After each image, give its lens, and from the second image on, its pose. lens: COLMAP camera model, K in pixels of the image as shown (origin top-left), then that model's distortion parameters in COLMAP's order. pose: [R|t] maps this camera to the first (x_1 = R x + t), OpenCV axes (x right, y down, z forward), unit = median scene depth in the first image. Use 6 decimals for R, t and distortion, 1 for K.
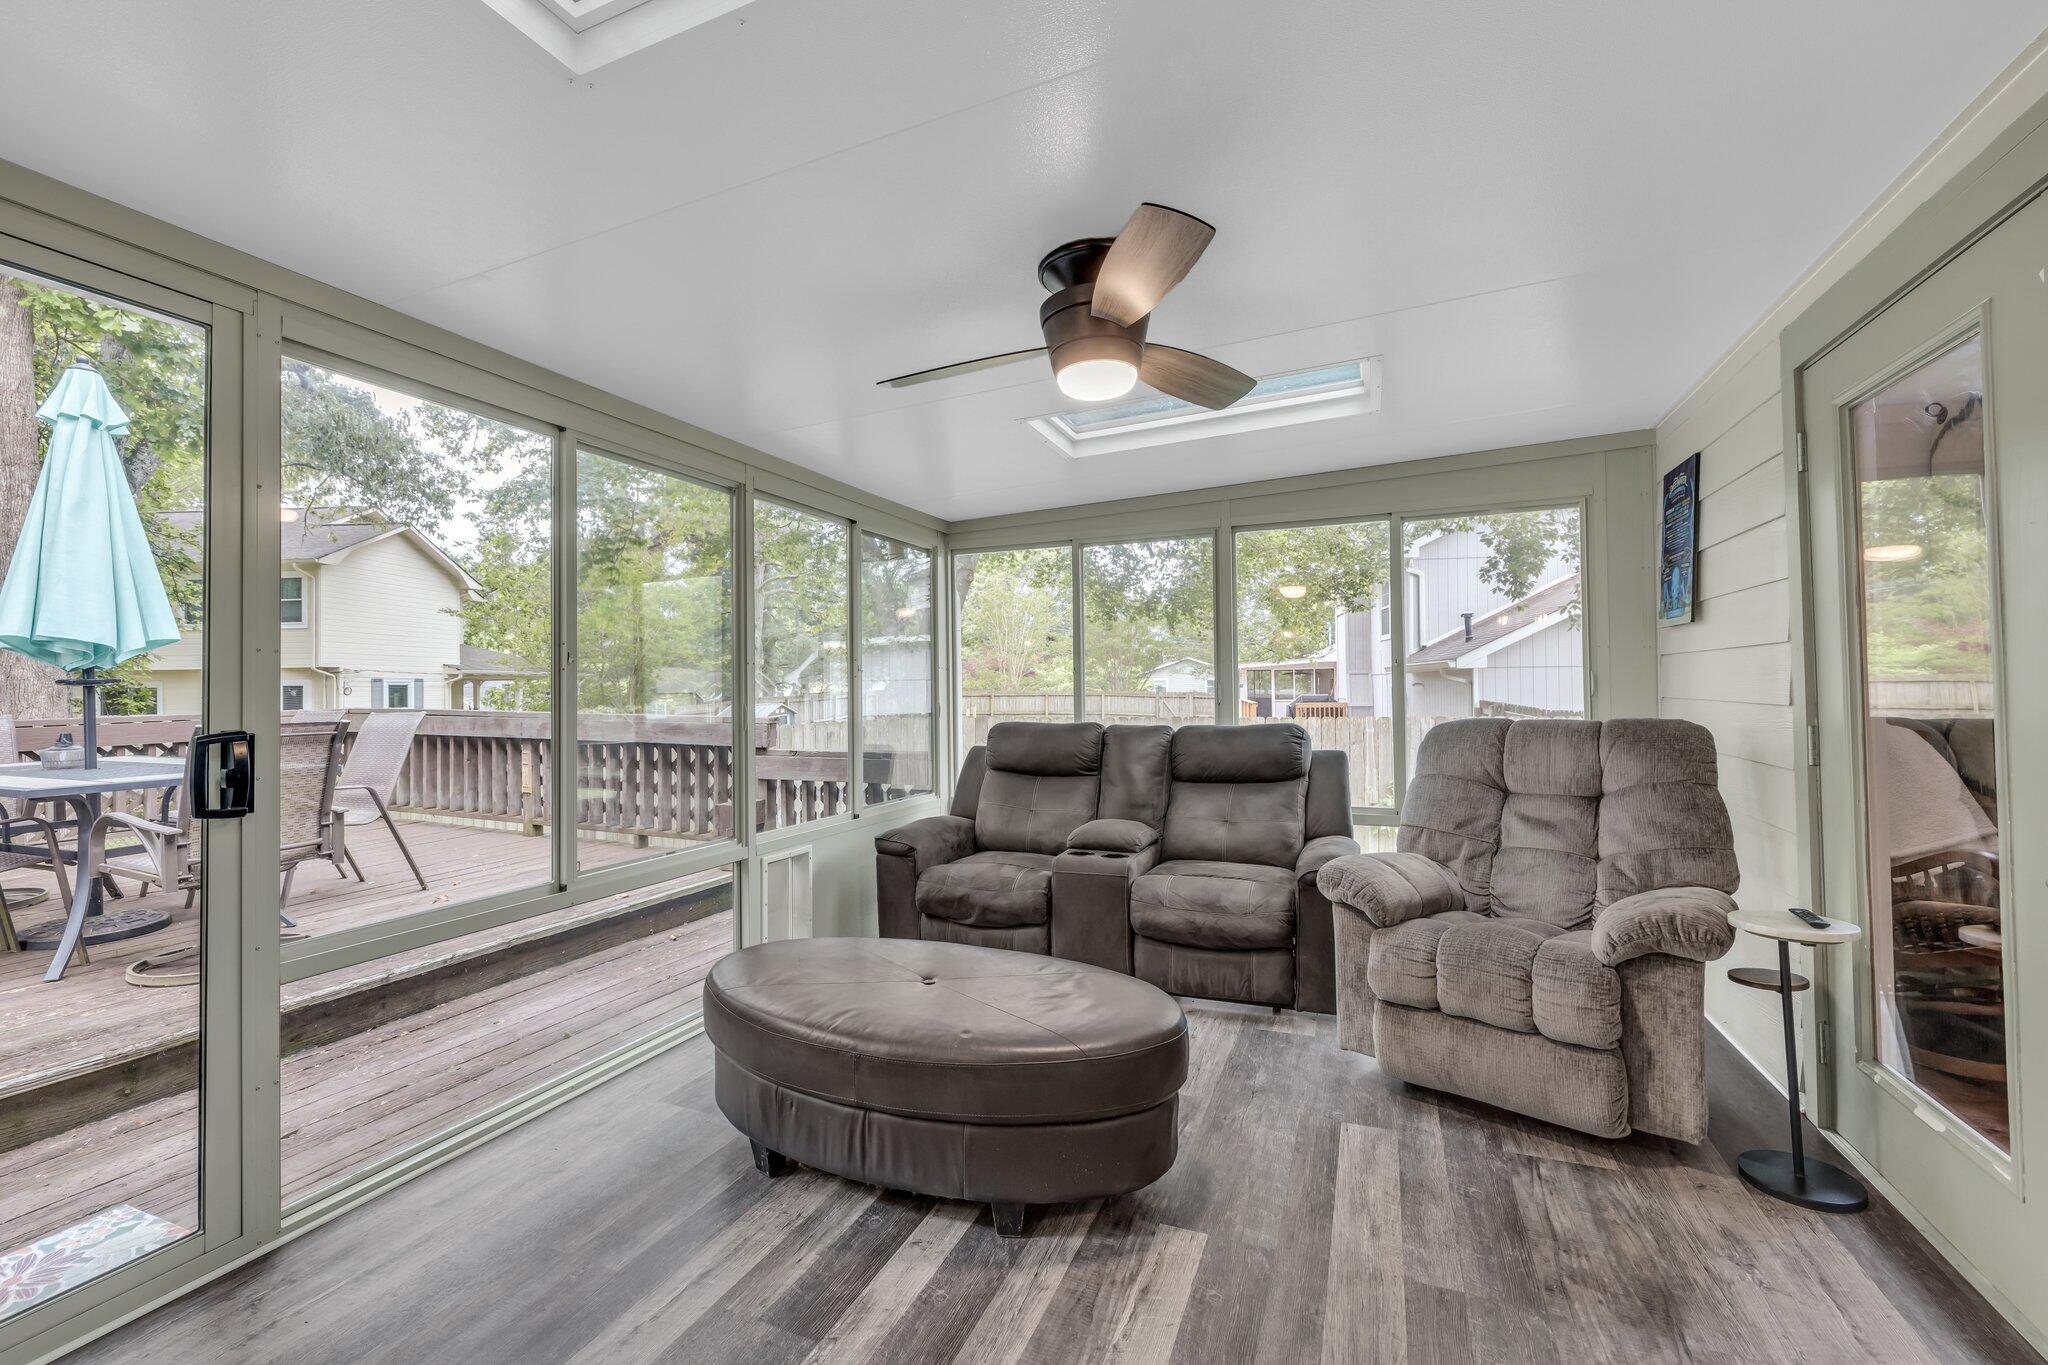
lens RADIAL K [[842.4, 0, 1024.0], [0, 842.4, 682.5], [0, 0, 1]] dist [0.001999, 0.000511]
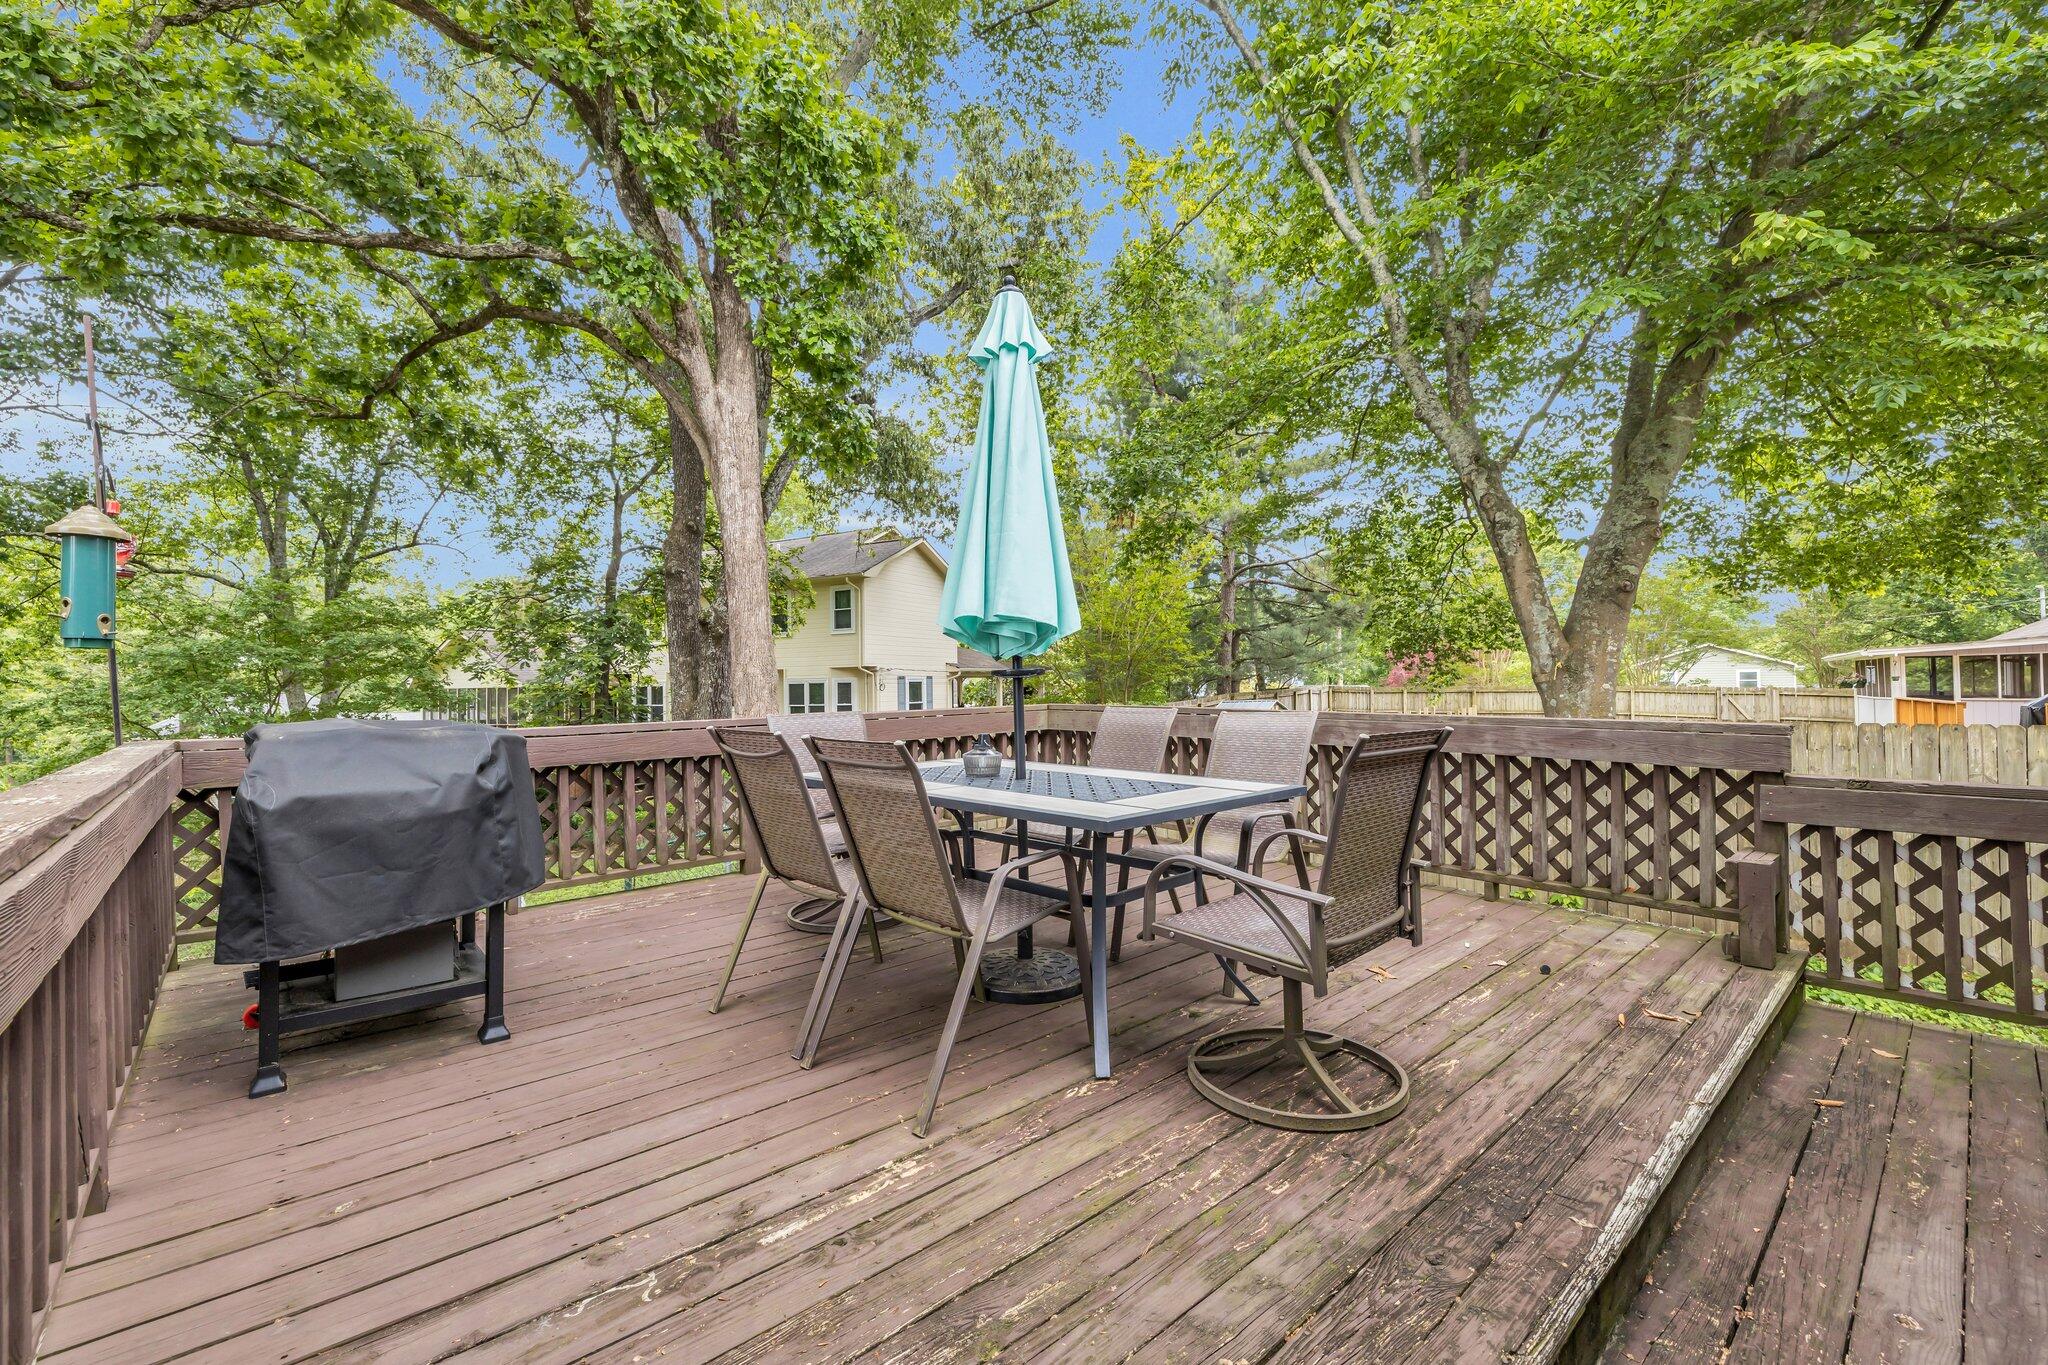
lens RADIAL K [[842.4, 0, 1024.0], [0, 842.4, 682.5], [0, 0, 1]] dist [0.001999, 0.000511]
pose [[0.905576, -0.002245, -0.424179, -0.768361], [0.003710, 0.999990, 0.002628, 0.008594], [0.424168, -0.003953, 0.905575, 0.263625]]
